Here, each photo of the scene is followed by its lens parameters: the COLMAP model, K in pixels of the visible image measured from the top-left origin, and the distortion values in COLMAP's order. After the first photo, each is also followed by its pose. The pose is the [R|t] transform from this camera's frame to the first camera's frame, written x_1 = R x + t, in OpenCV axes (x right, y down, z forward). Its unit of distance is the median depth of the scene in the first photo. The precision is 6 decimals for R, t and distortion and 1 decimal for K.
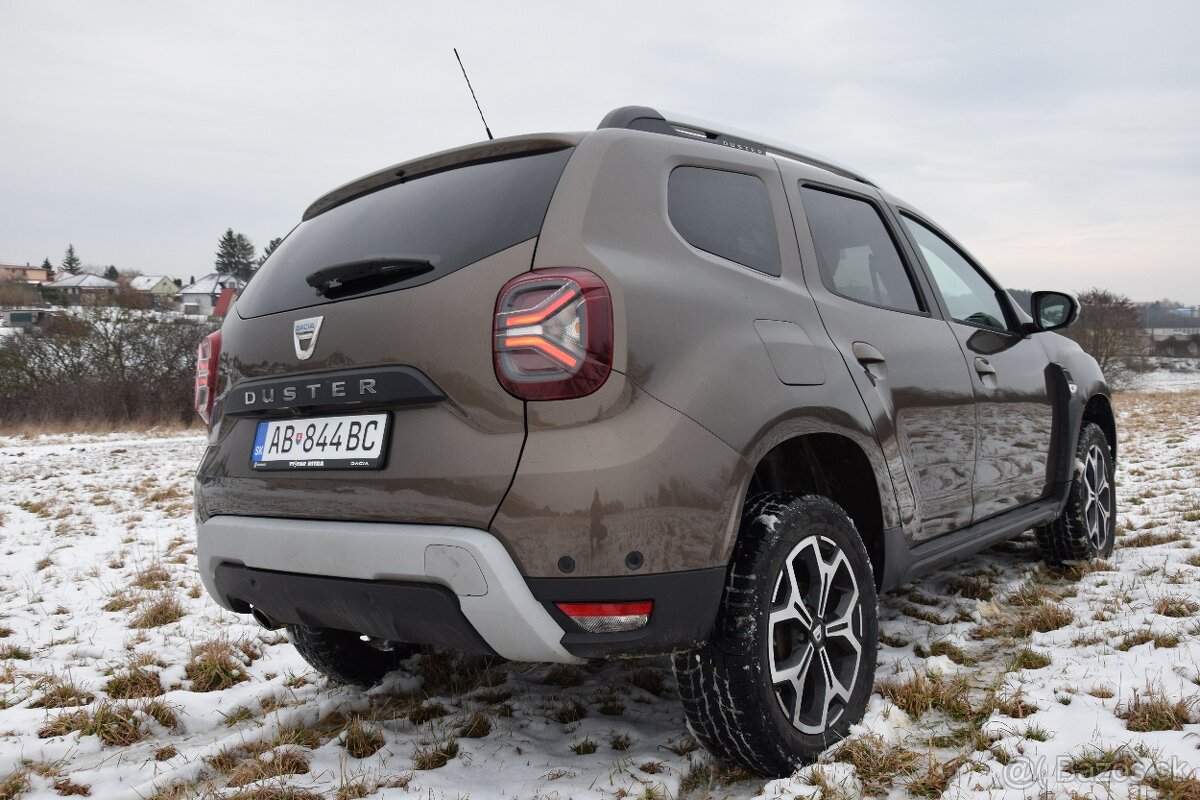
lens RADIAL K [[980.5, 0, 600.0], [0, 980.5, 400.0], [0, 0, 1]] dist [-0.074354, 0.001433]
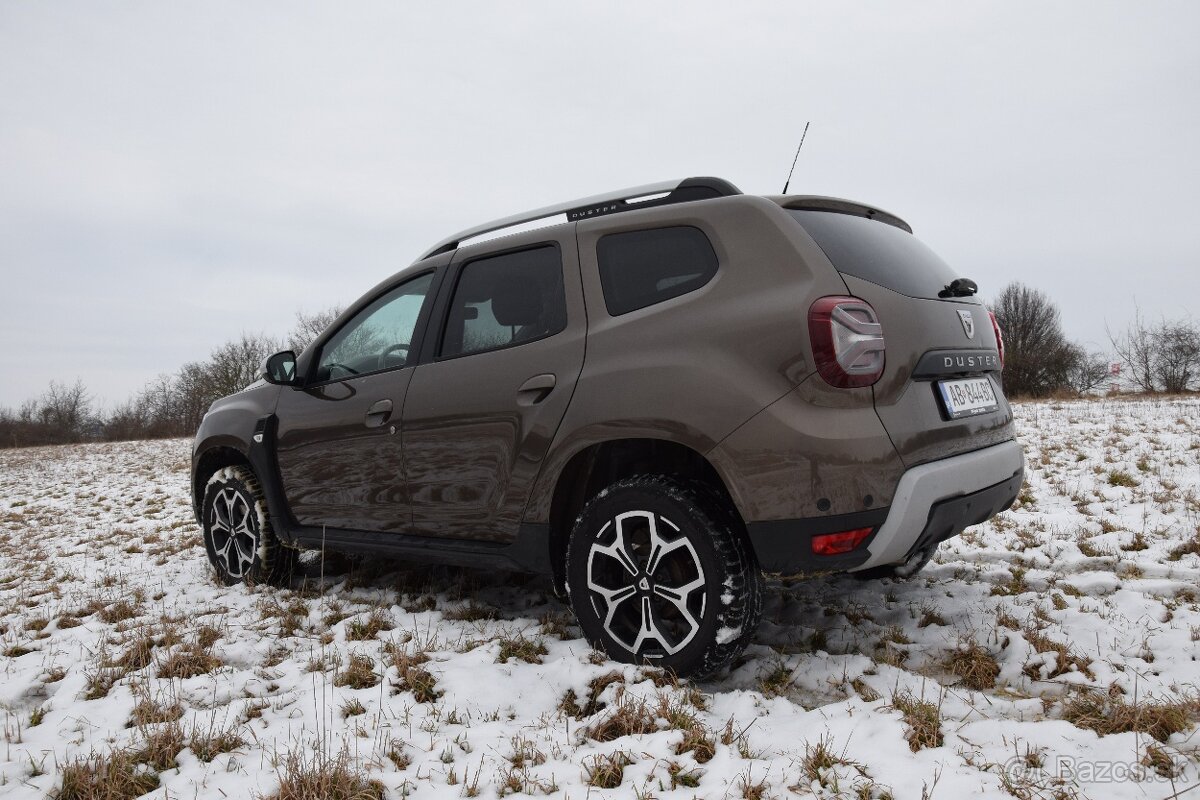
lens RADIAL K [[924.9, 0, 600.0], [0, 924.9, 400.0], [0, 0, 1]] dist [-0.163135, 0.115540]
pose [[0.031416, 0.052128, 0.998146, -1.703929], [0.055353, 0.997016, -0.053811, 0.093438], [-0.997972, 0.056941, 0.028437, 1.566007]]
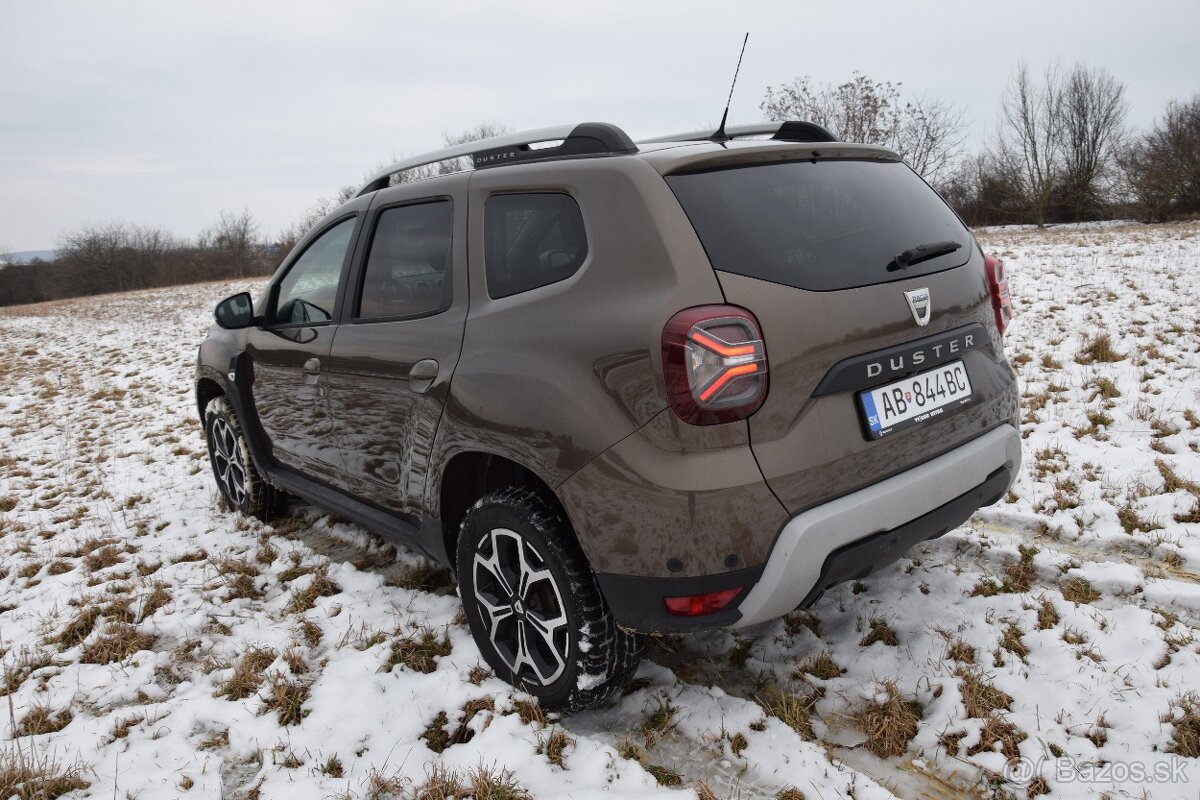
lens RADIAL K [[924.9, 0, 600.0], [0, 924.9, 400.0], [0, 0, 1]] dist [-0.163135, 0.115540]
pose [[0.204647, -0.154810, 0.966516, -1.468553], [0.074192, 0.987027, 0.142387, -0.139657], [-0.976020, 0.042569, 0.213477, 1.186023]]
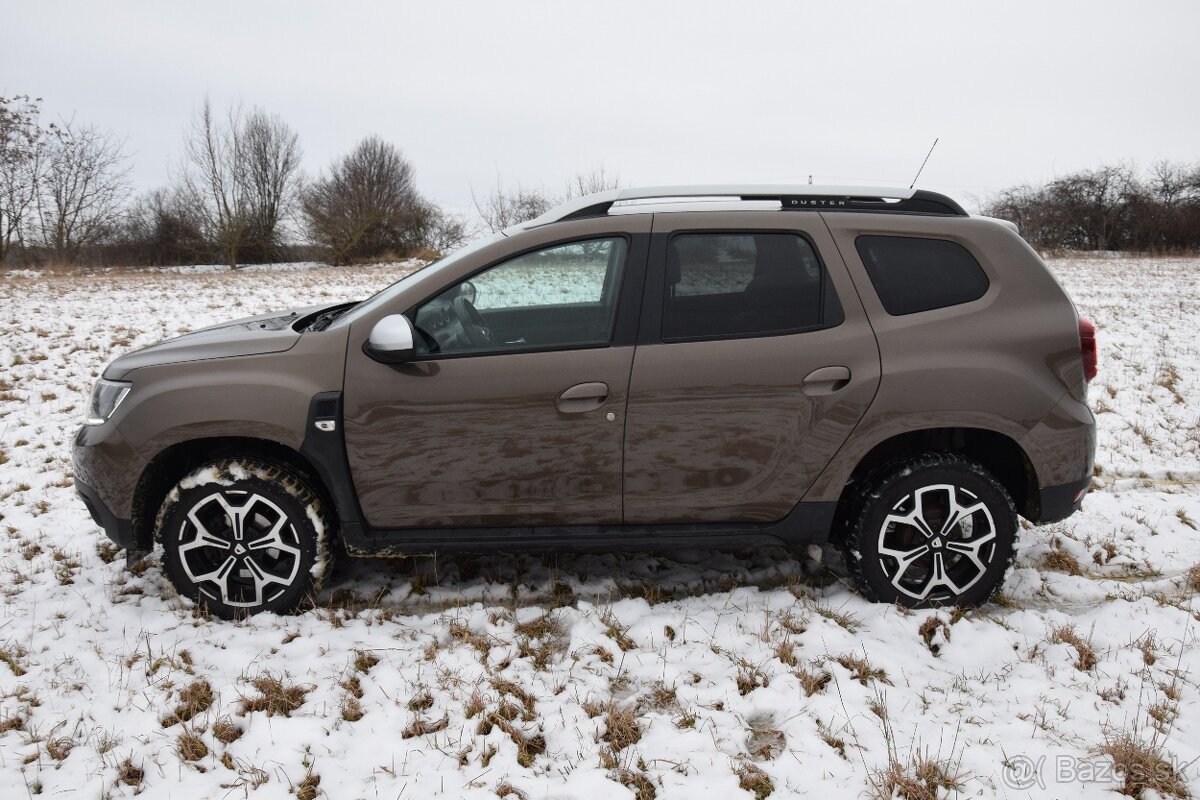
lens RADIAL K [[980.5, 0, 600.0], [0, 980.5, 400.0], [0, 0, 1]] dist [-0.074354, 0.001433]
pose [[-0.643743, -0.083236, 0.760702, -1.270467], [0.042364, 0.988666, 0.144030, -0.228639], [-0.764069, 0.124945, -0.632920, 3.050761]]
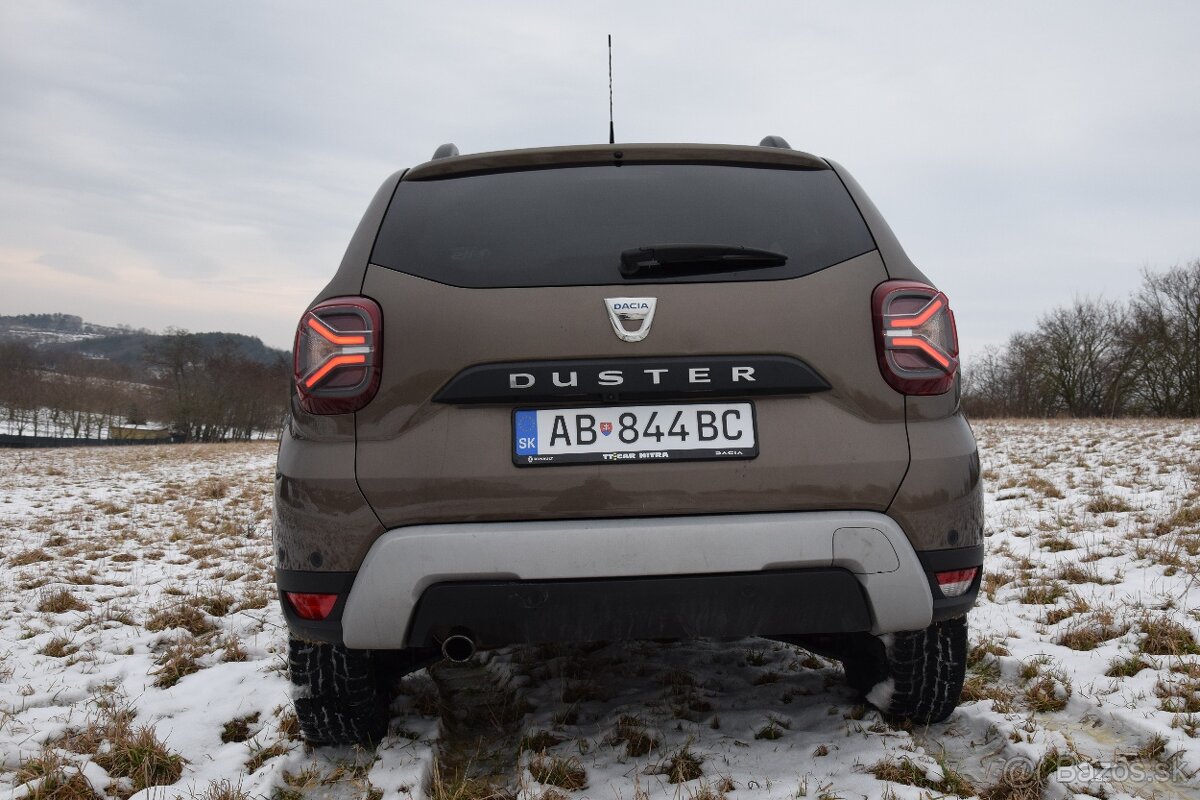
lens RADIAL K [[1060.2, 0, 600.0], [0, 1060.2, 400.0], [0, 0, 1]] dist [-0.025350, -0.000177]
pose [[0.762897, 0.043977, 0.645022, -0.999938], [-0.018860, 0.998773, -0.045788, 0.061346], [-0.646244, 0.022766, 0.762791, 0.270189]]
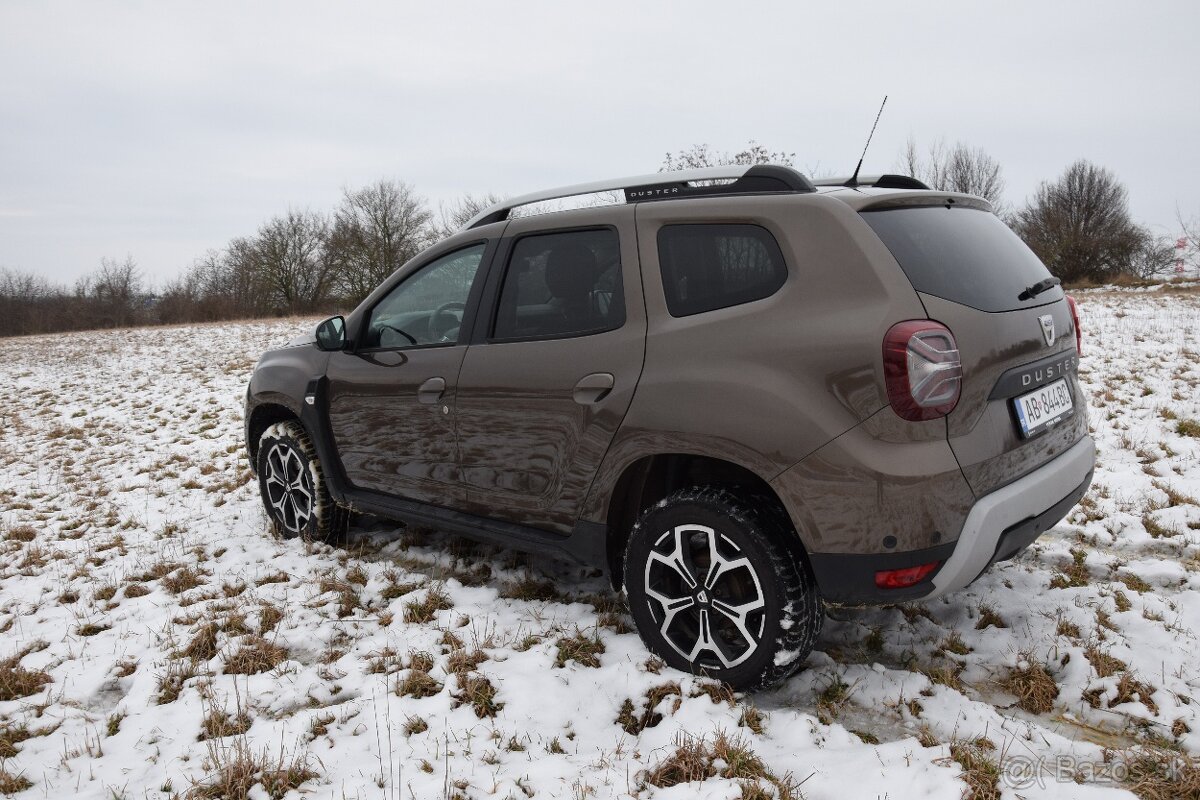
lens RADIAL K [[924.9, 0, 600.0], [0, 924.9, 400.0], [0, 0, 1]] dist [-0.163135, 0.115540]
pose [[0.081644, -0.089153, 0.992666, -1.658057], [0.050845, 0.995067, 0.085187, -0.108523], [-0.995364, 0.043517, 0.085774, 1.576364]]
